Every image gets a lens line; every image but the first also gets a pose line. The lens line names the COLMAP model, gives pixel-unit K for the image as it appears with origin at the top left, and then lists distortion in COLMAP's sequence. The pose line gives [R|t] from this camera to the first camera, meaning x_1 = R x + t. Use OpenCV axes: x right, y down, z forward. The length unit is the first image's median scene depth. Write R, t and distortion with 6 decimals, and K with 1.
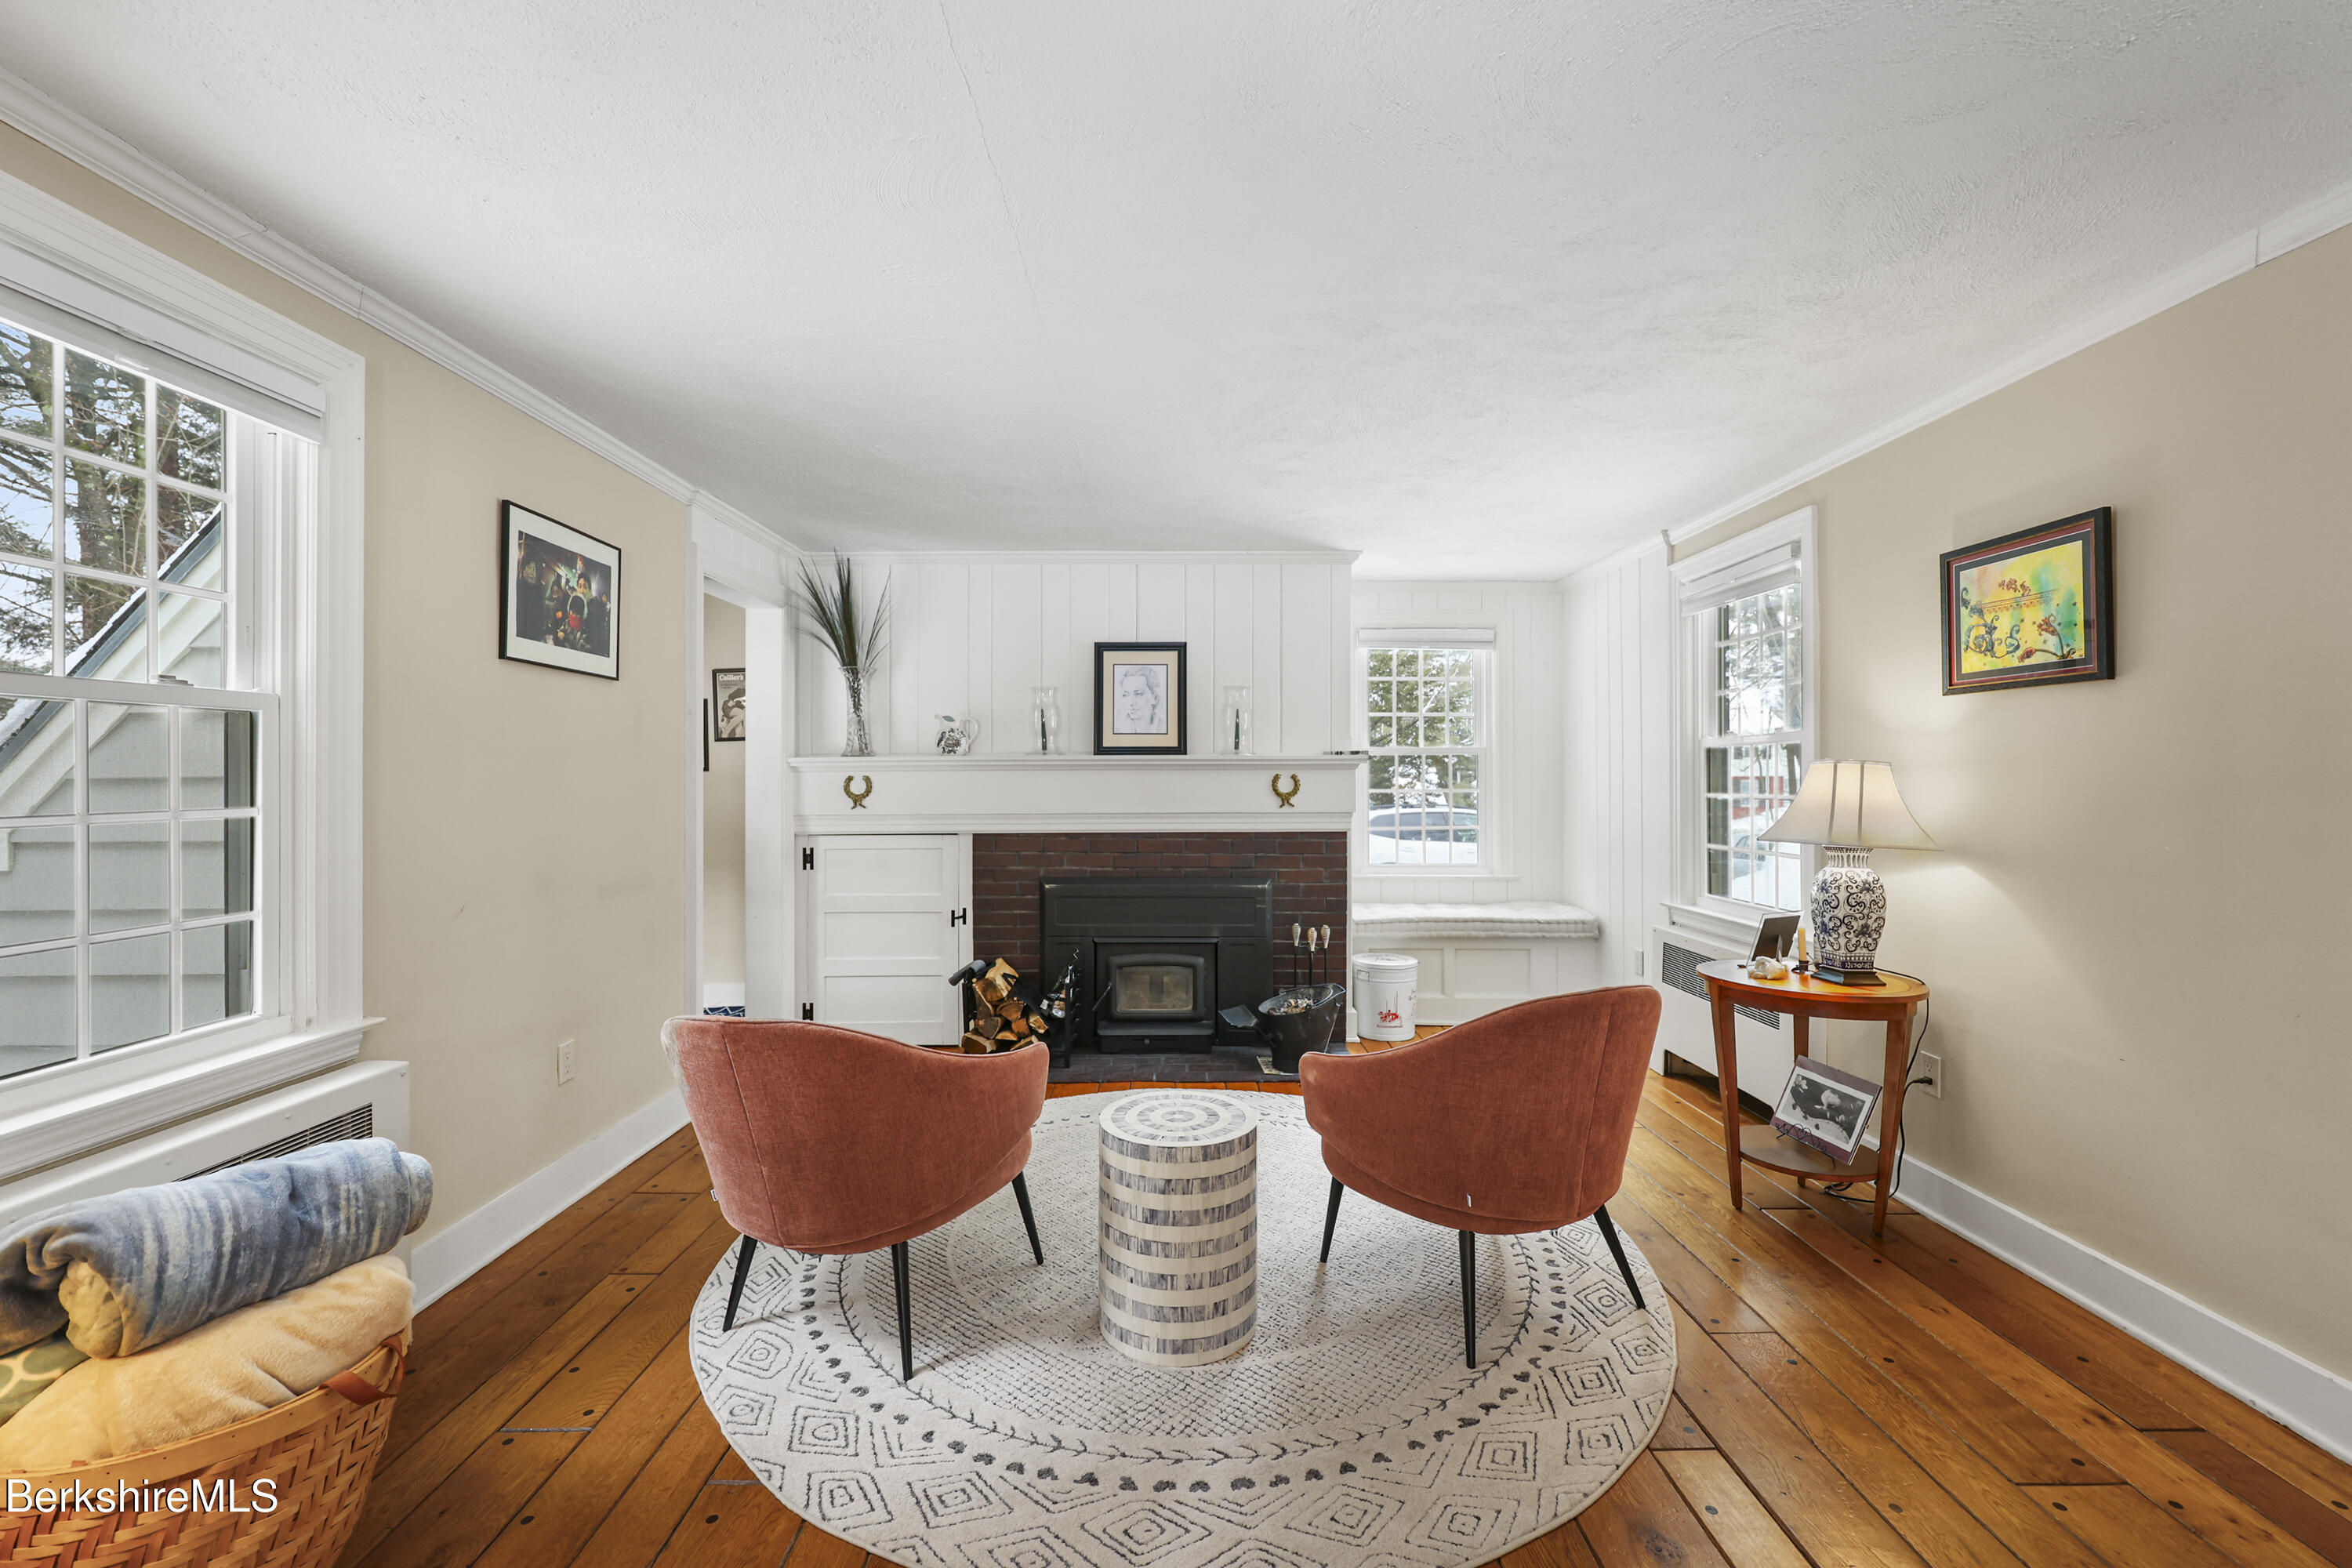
lens RADIAL K [[969.1, 0, 1176.0], [0, 969.1, 784.0], [0, 0, 1]] dist [-0.001767, 0.000050]
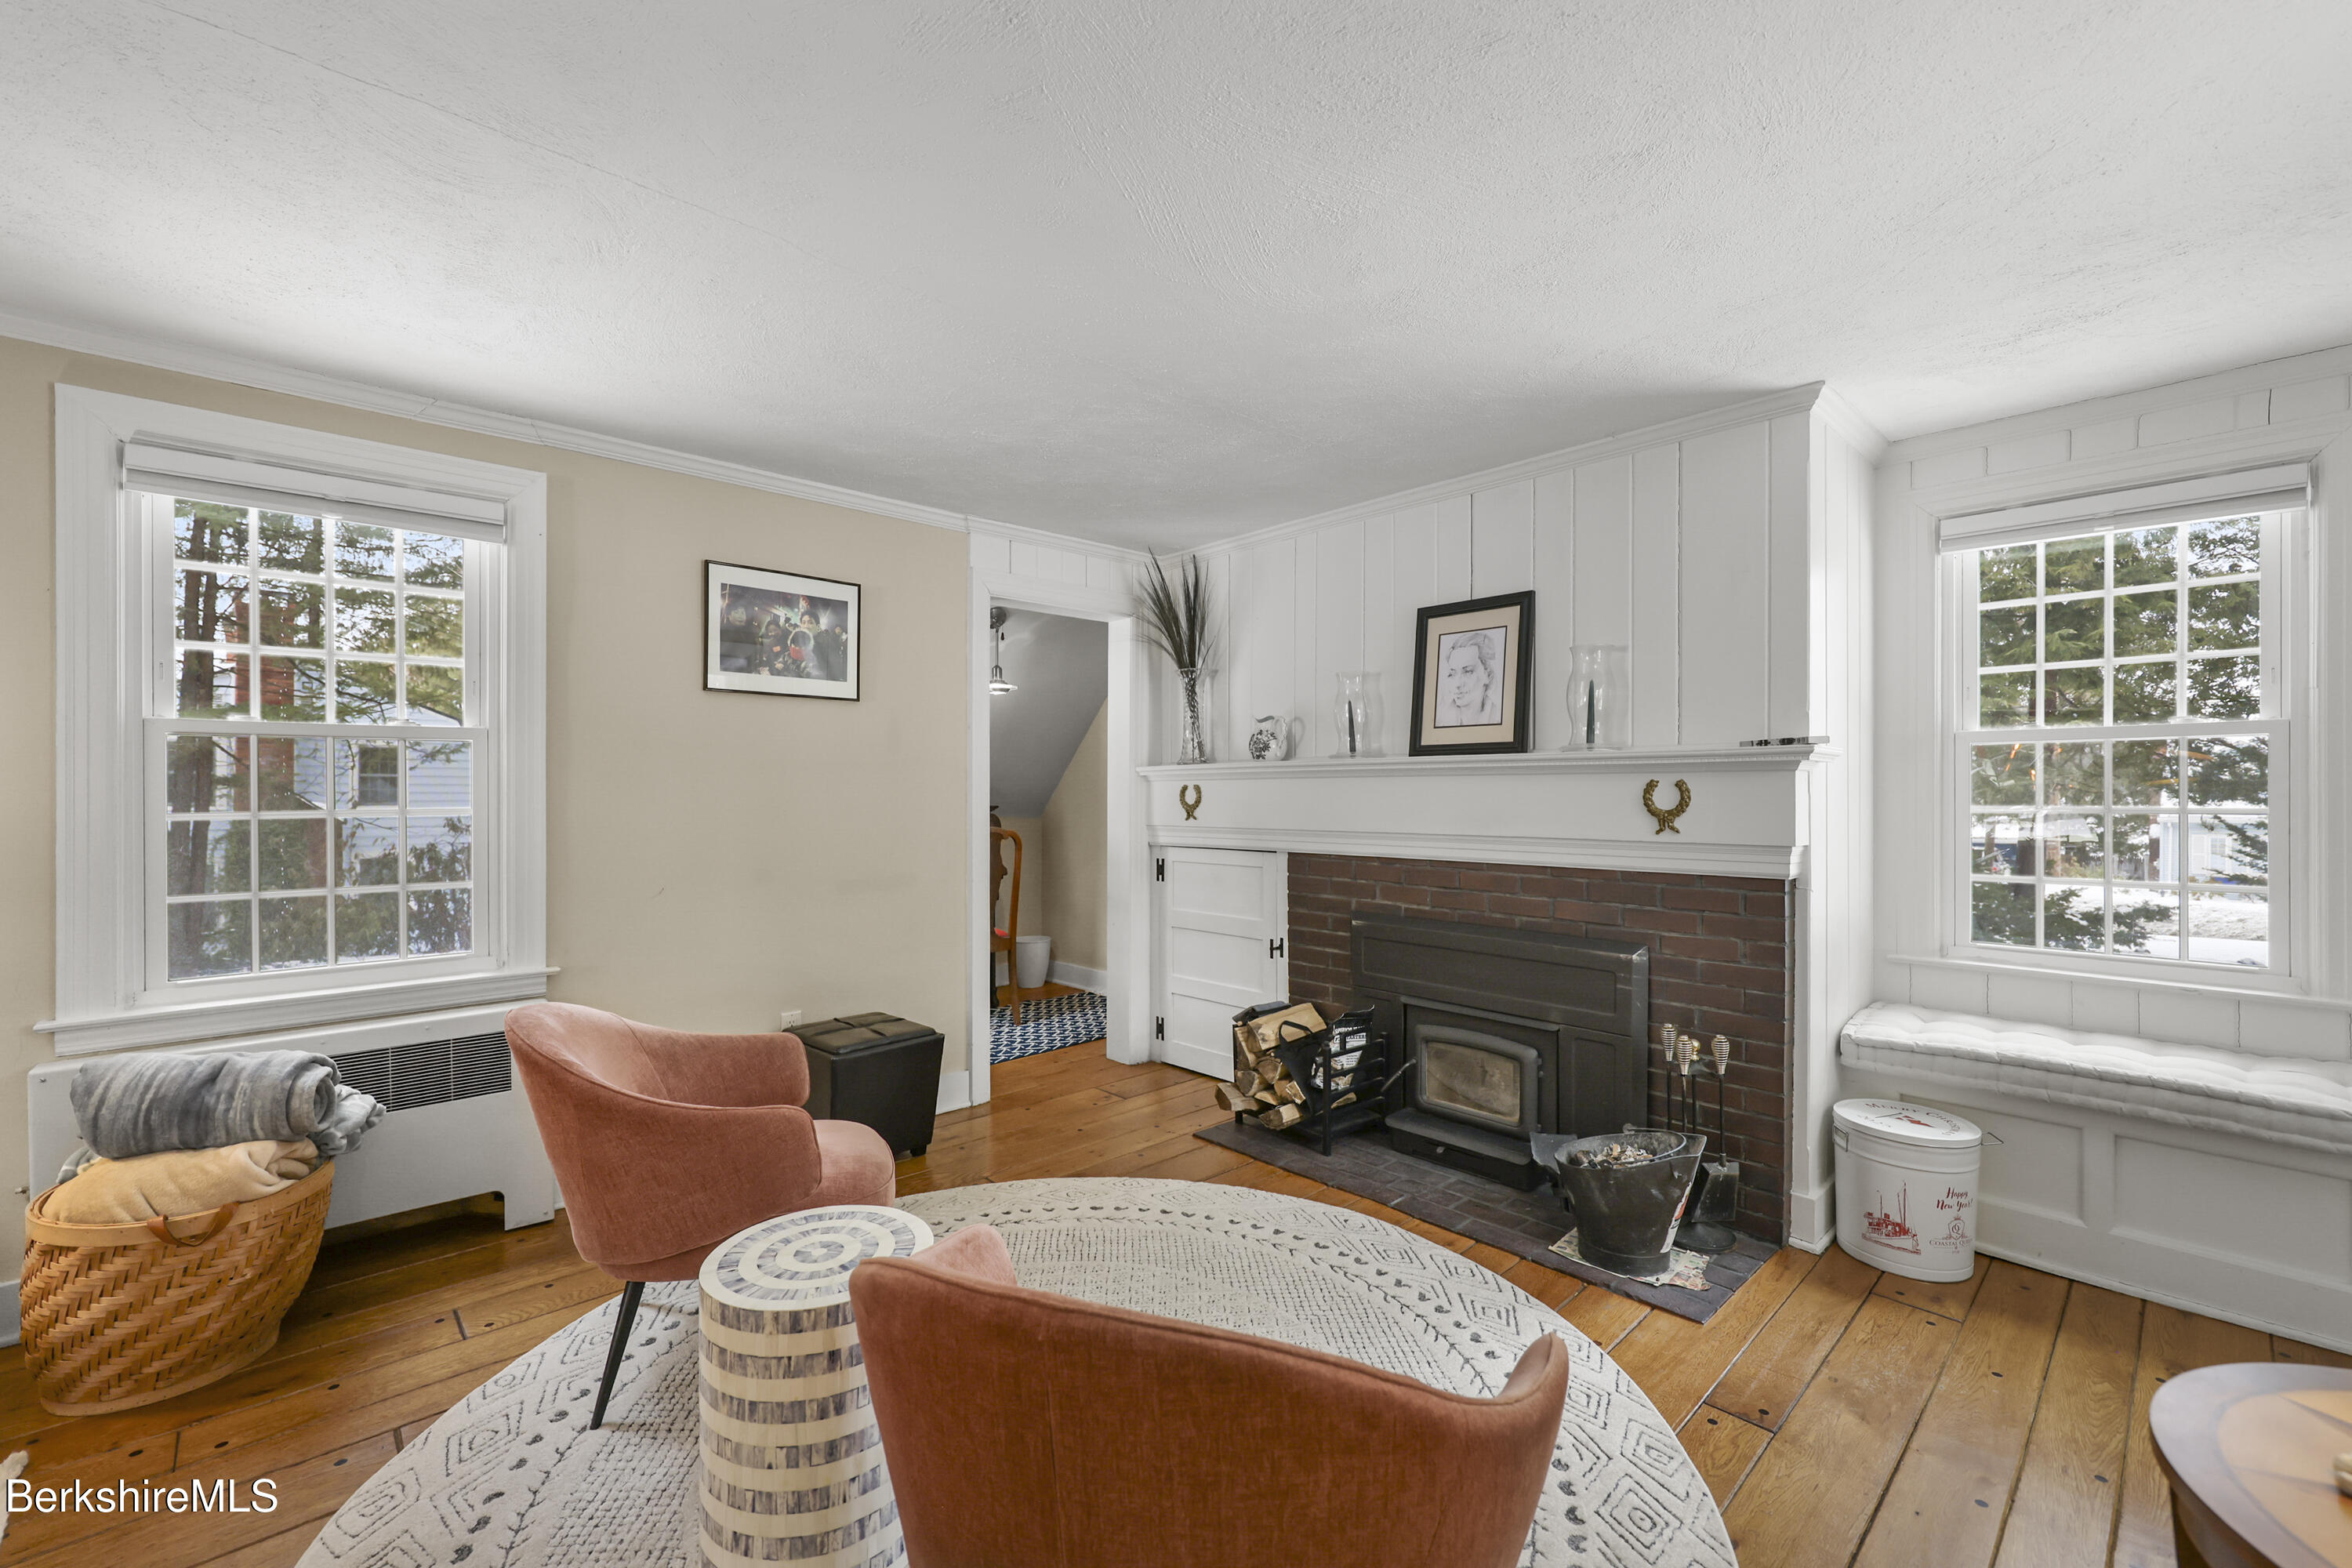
lens RADIAL K [[974.9, 0, 1184.1], [0, 974.9, 795.3], [0, 0, 1]] dist [-0.002938, 0.000263]
pose [[0.680222, 0.004921, -0.732990, 0.361014], [-0.003607, 0.999988, 0.003367, -0.001460], [0.732997, 0.000353, 0.680231, 0.351819]]
